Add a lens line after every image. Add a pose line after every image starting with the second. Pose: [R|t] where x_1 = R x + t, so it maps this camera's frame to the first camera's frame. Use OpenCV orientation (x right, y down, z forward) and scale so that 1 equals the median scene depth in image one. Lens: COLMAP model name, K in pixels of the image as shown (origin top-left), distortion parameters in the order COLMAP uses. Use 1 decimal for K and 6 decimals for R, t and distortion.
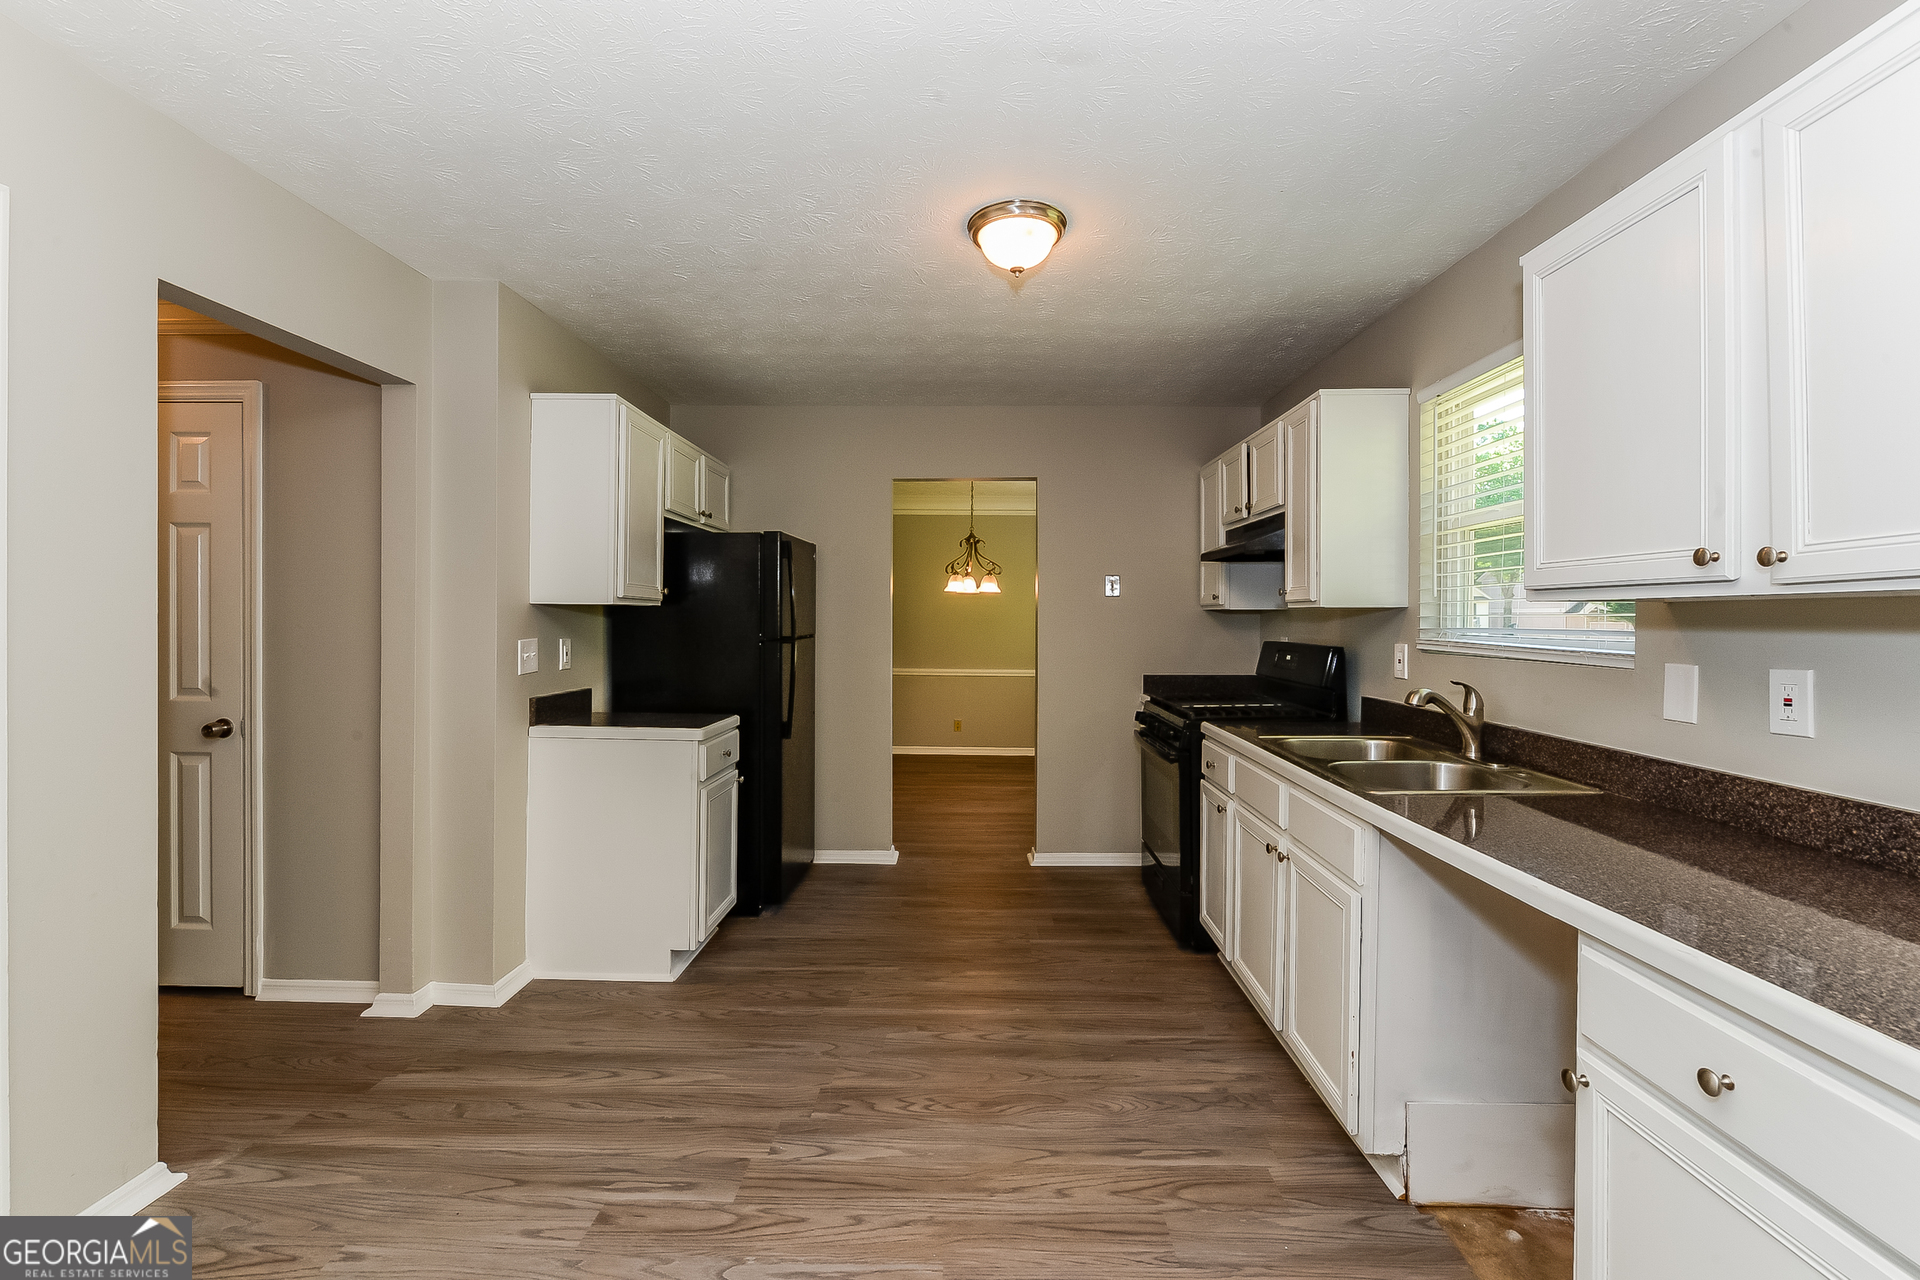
lens RADIAL K [[792.4, 0, 961.5], [0, 792.4, 622.0], [0, 0, 1]] dist [0.003482, -0.000032]
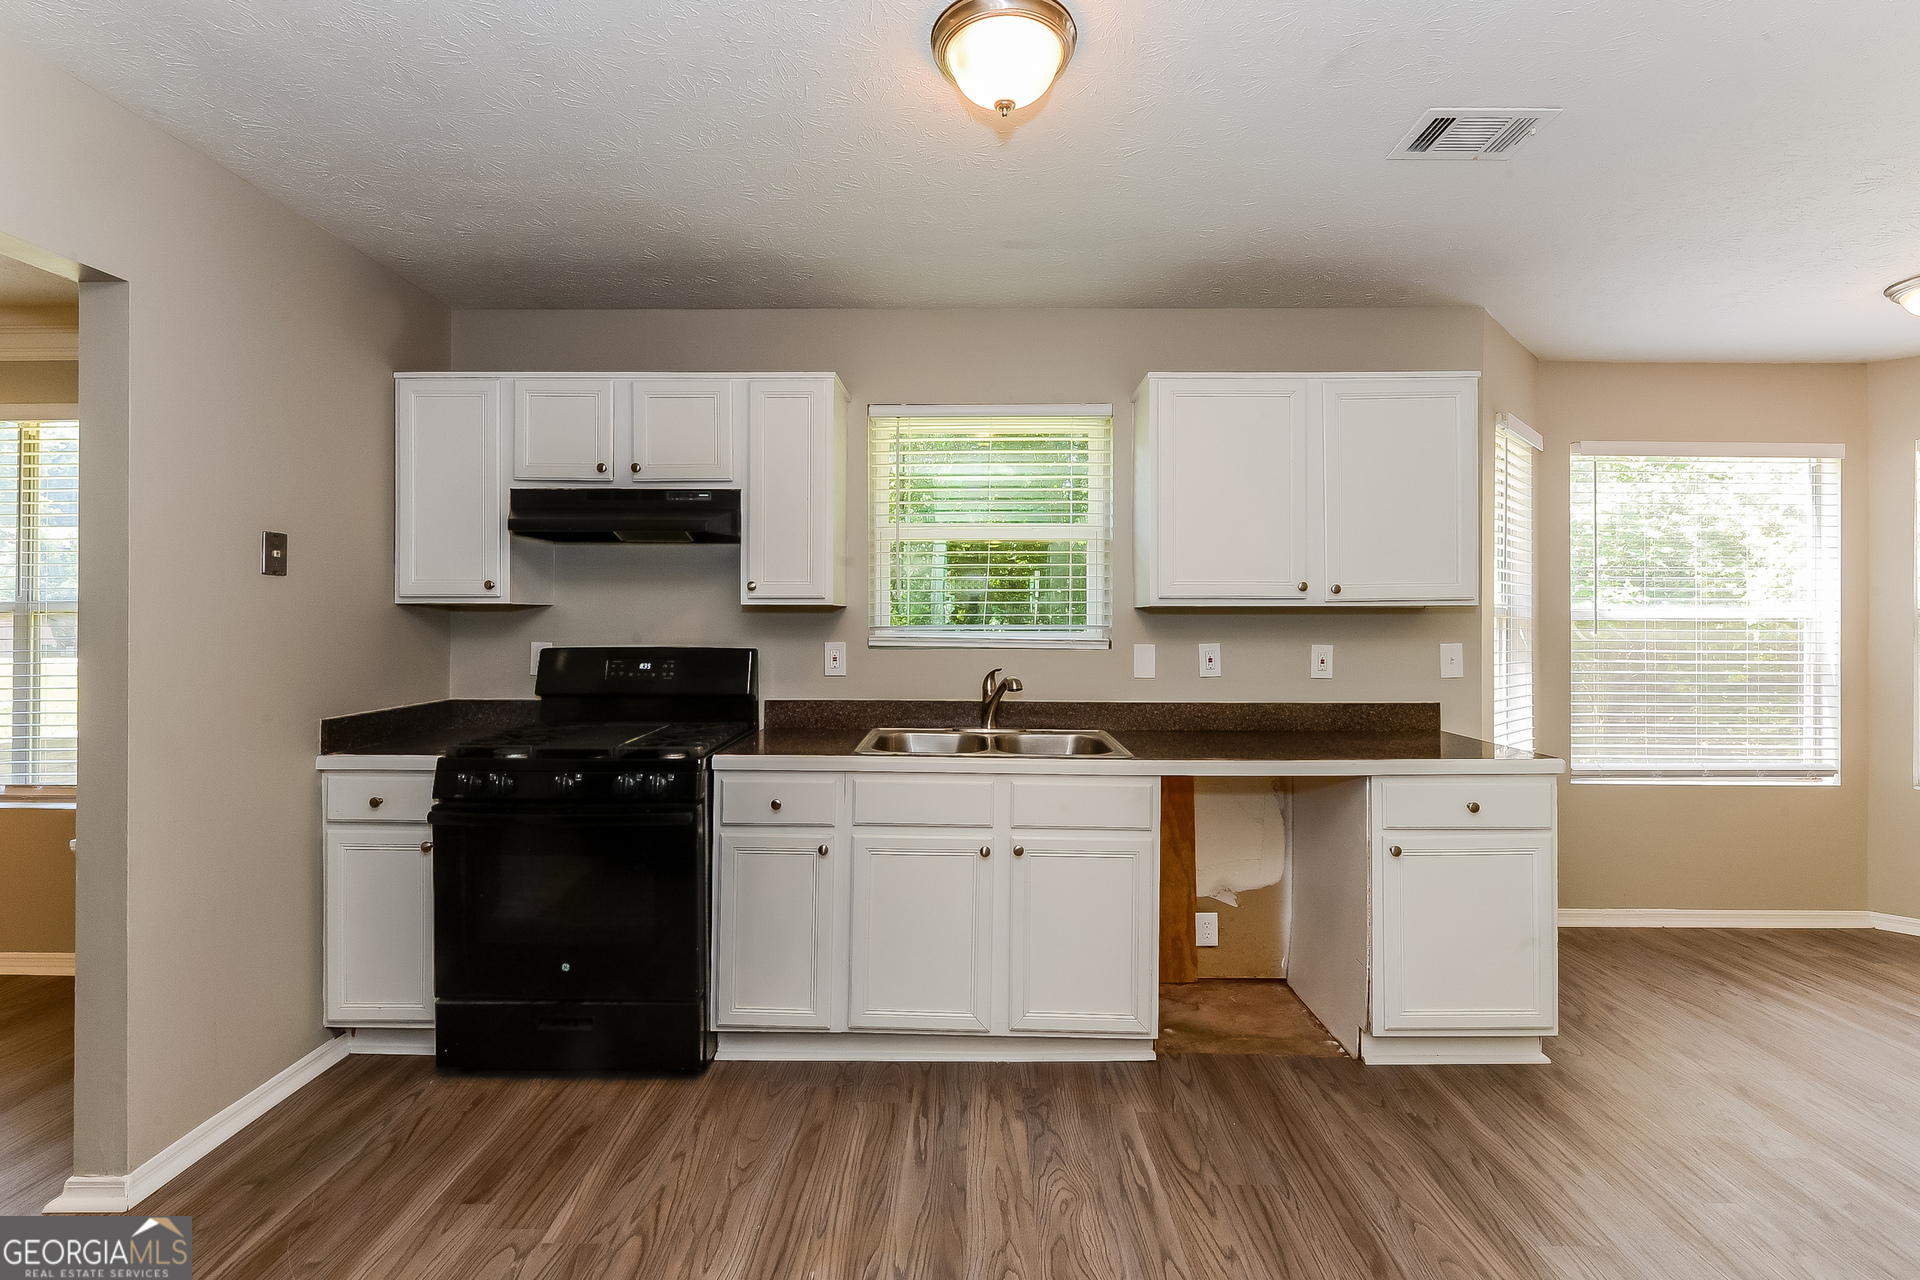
lens RADIAL K [[845.2, 0, 956.1], [0, 845.2, 628.6], [0, 0, 1]] dist [-0.000023, 0.000136]
pose [[-0.001926, -0.018730, 0.999823, -0.687925], [0.004195, 0.999816, 0.018738, -0.012130], [-0.999989, 0.004230, -0.001847, 1.096049]]
